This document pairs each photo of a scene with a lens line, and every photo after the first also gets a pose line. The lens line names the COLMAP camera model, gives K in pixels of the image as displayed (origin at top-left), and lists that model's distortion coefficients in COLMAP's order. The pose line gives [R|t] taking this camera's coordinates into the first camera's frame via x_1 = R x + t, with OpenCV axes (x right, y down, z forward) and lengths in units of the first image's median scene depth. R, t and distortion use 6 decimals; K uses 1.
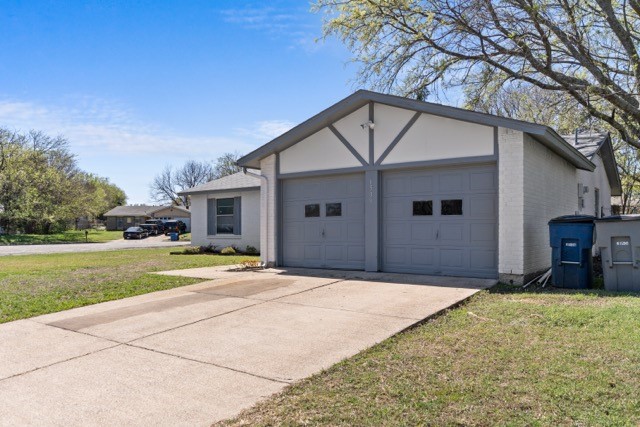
lens RADIAL K [[479.7, 0, 319.9], [0, 479.7, 214.6], [0, 0, 1]] dist [-0.014750, -0.001549]
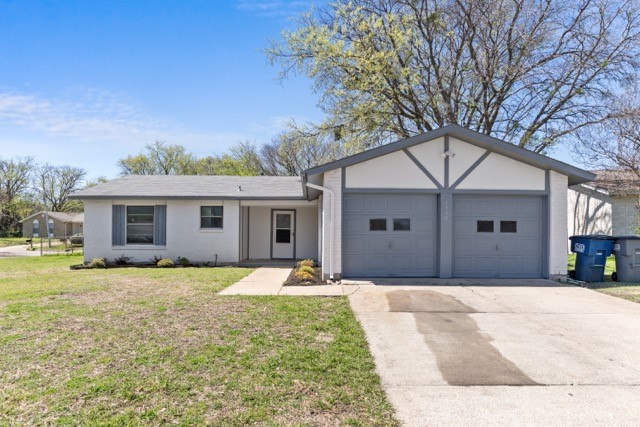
lens RADIAL K [[353.8, 0, 319.9], [0, 353.8, 228.3], [0, 0, 1]] dist [0.006000, 0.000840]
pose [[0.791239, 0.027151, 0.610904, -0.631597], [-0.027429, 0.999584, -0.008899, 0.011284], [-0.610892, -0.009716, 0.791654, 0.461144]]
